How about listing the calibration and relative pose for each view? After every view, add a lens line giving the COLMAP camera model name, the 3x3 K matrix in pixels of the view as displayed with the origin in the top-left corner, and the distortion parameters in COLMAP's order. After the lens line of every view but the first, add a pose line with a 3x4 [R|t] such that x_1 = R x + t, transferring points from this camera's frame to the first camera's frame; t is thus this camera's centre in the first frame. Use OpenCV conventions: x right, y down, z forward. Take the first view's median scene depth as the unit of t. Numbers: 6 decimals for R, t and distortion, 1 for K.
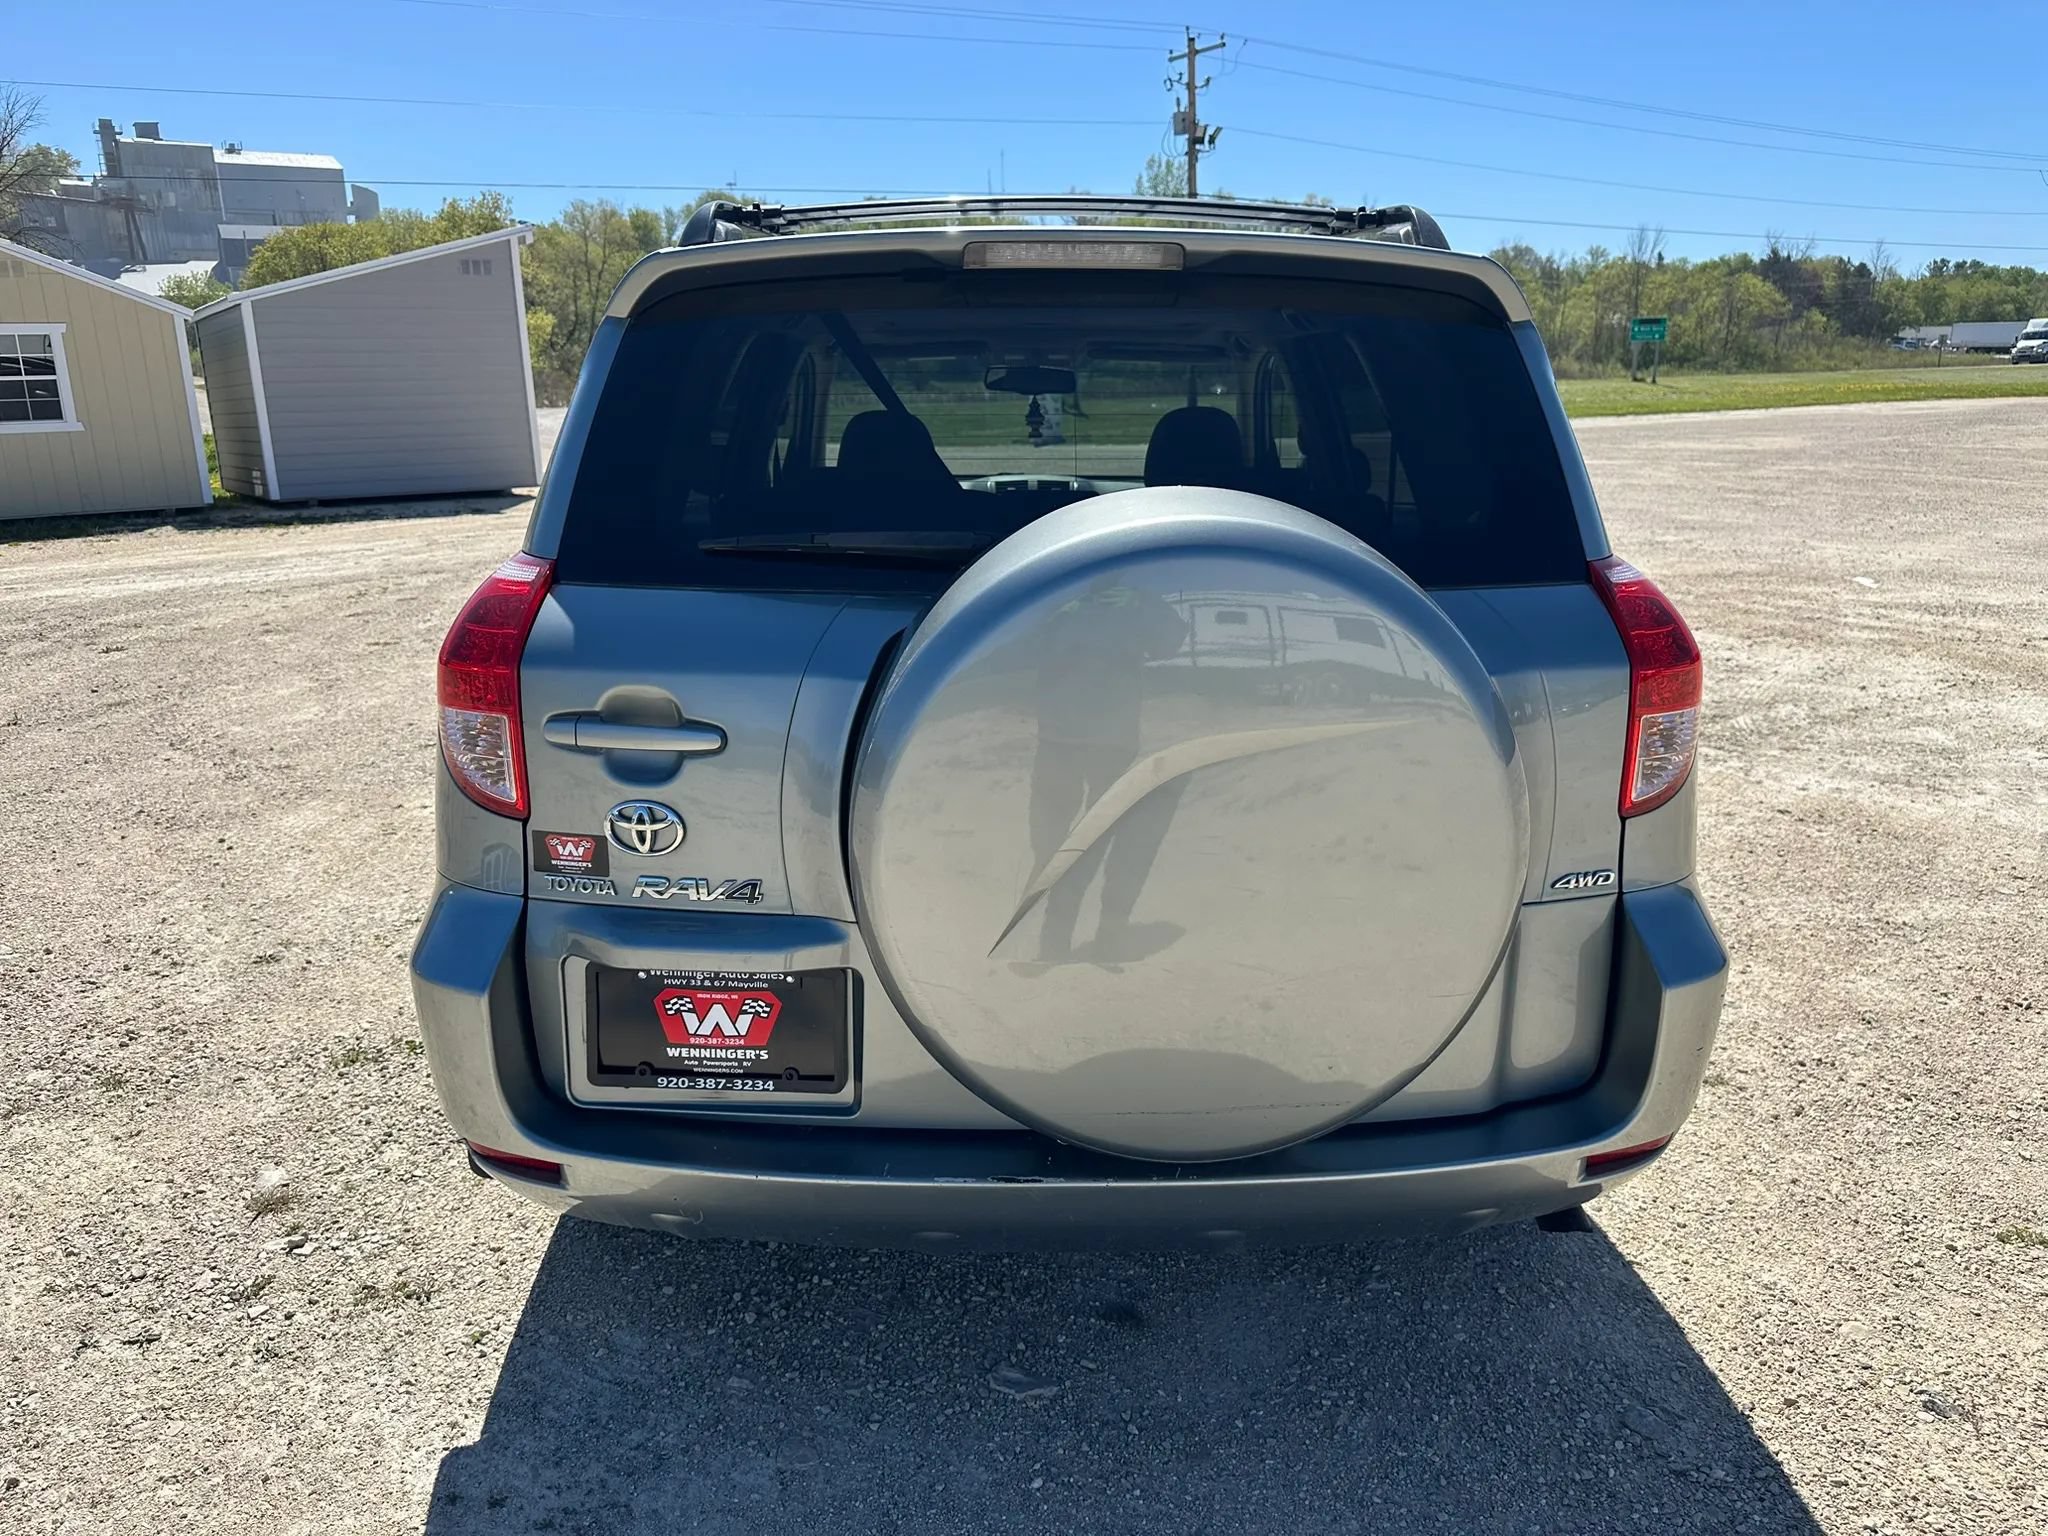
lens RADIAL K [[1479.6, 0, 1024.0], [0, 1479.6, 768.0], [0, 0, 1]] dist [0.018825, -0.031015]
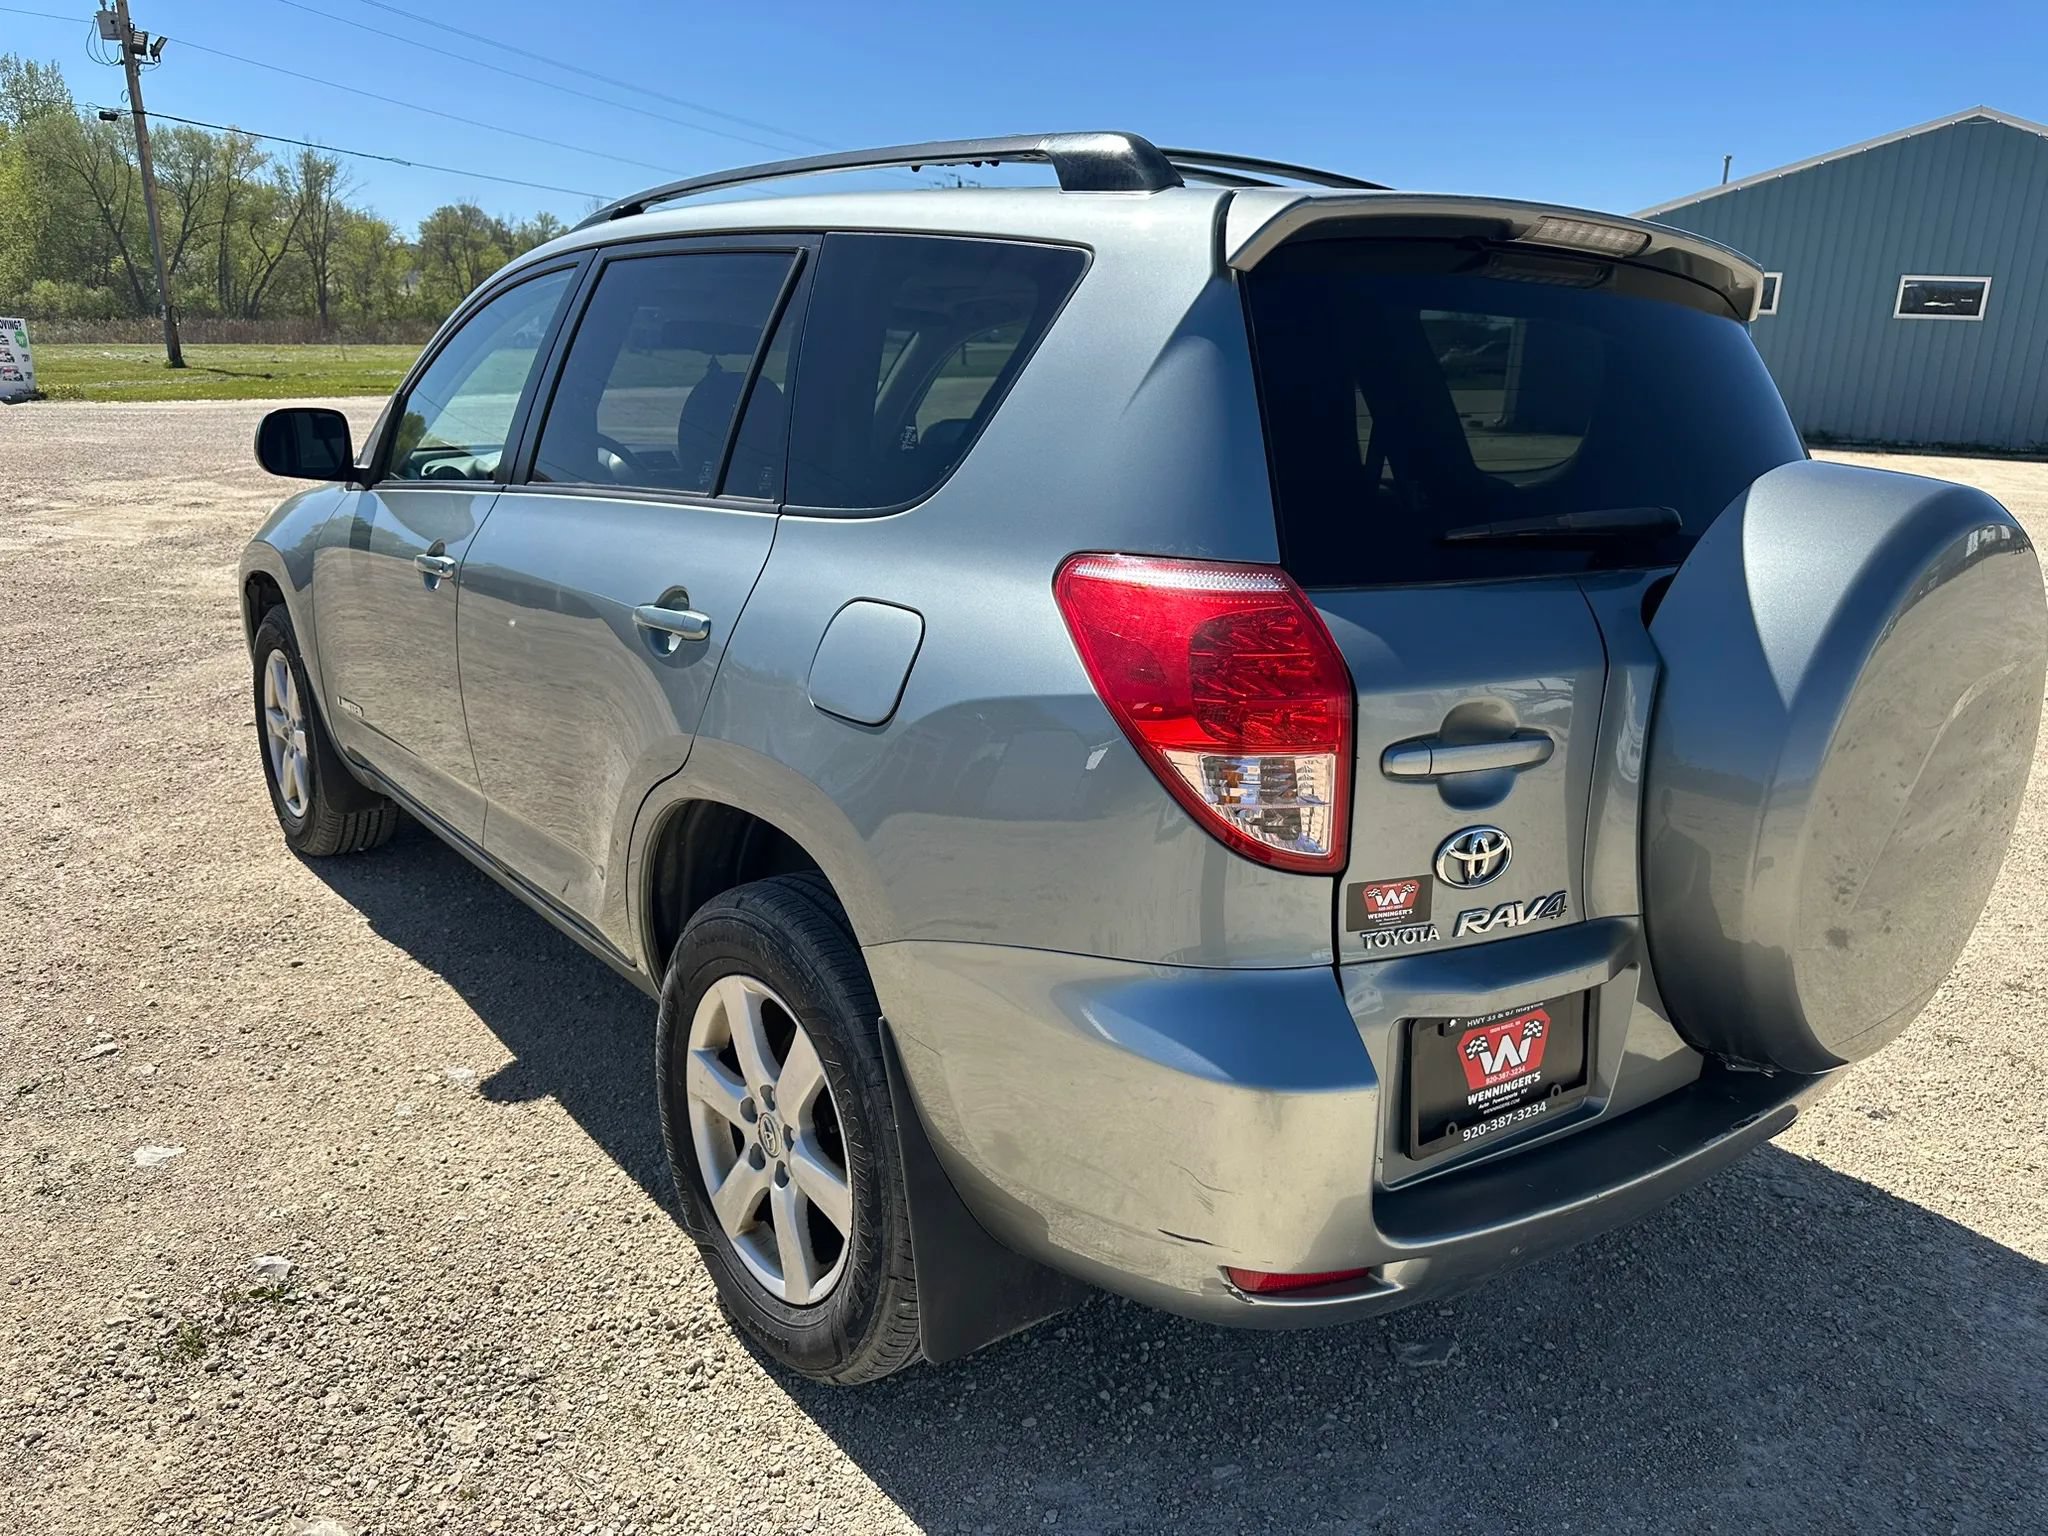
lens RADIAL K [[1479.6, 0, 1024.0], [0, 1479.6, 768.0], [0, 0, 1]] dist [0.018825, -0.031015]
pose [[0.795315, -0.129454, 0.592213, -0.968523], [0.116143, 0.991374, 0.060734, -0.095568], [-0.594966, 0.020479, 0.803490, 0.435509]]
